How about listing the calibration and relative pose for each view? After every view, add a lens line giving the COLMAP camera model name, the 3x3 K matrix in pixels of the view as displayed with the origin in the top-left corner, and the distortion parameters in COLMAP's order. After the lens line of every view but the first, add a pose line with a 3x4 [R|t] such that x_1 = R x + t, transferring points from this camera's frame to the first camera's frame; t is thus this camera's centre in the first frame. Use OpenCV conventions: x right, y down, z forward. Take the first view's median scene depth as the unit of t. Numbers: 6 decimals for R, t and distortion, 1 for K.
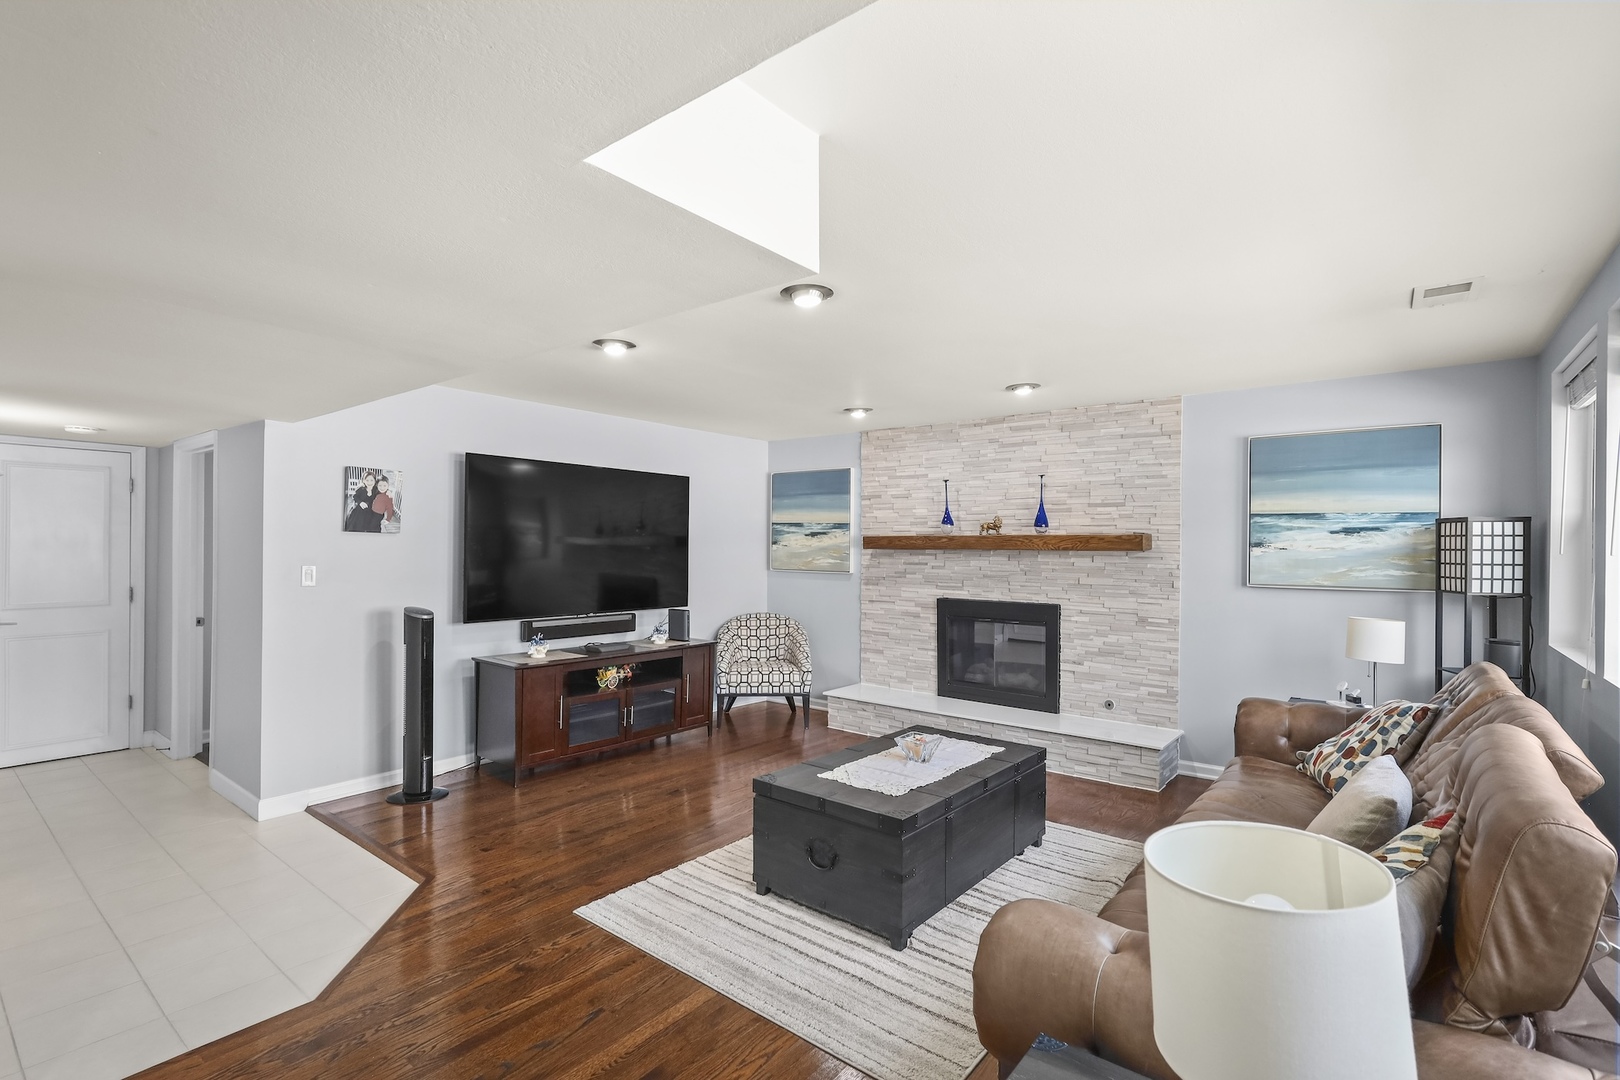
lens RADIAL K [[752.6, 0, 806.4], [0, 752.6, 546.6], [0, 0, 1]] dist [-0.002823, 0.000275]
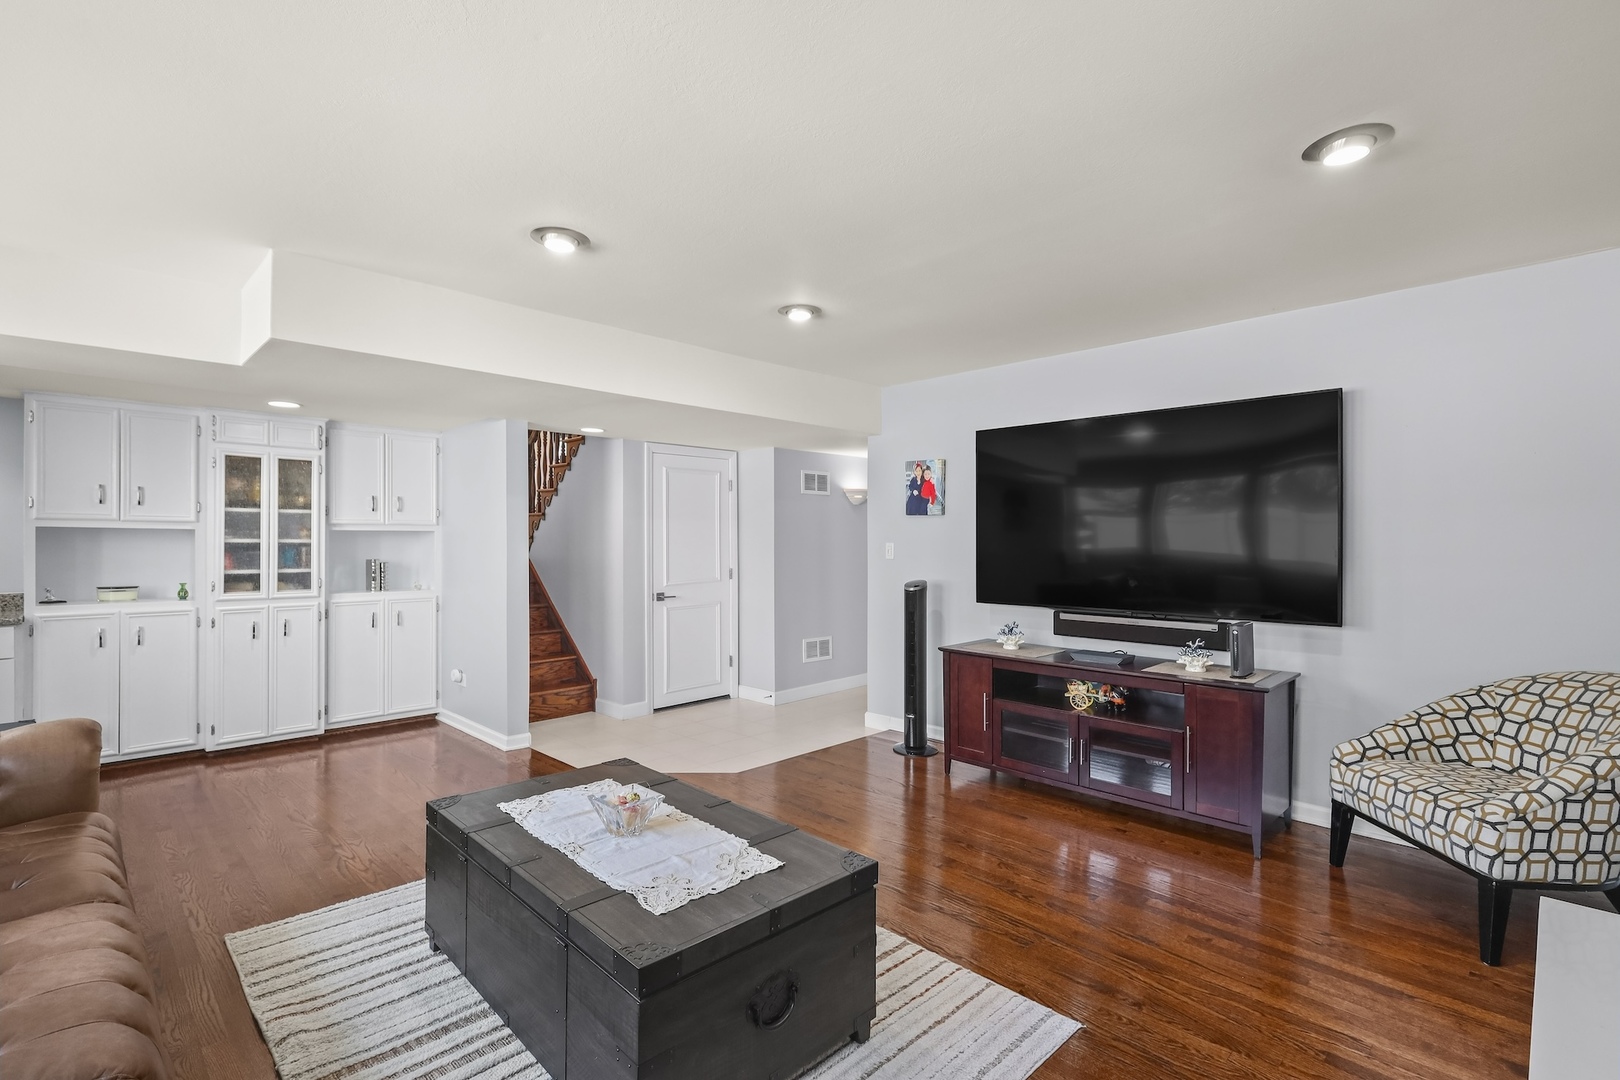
lens RADIAL K [[752.6, 0, 806.8], [0, 752.6, 537.8], [0, 0, 1]] dist [-0.002823, 0.000275]
pose [[-0.122194, -0.013399, -0.992416, 0.600621], [-0.000067, 0.999909, -0.013492, 0.032044], [0.992506, -0.001583, -0.122184, 0.956328]]
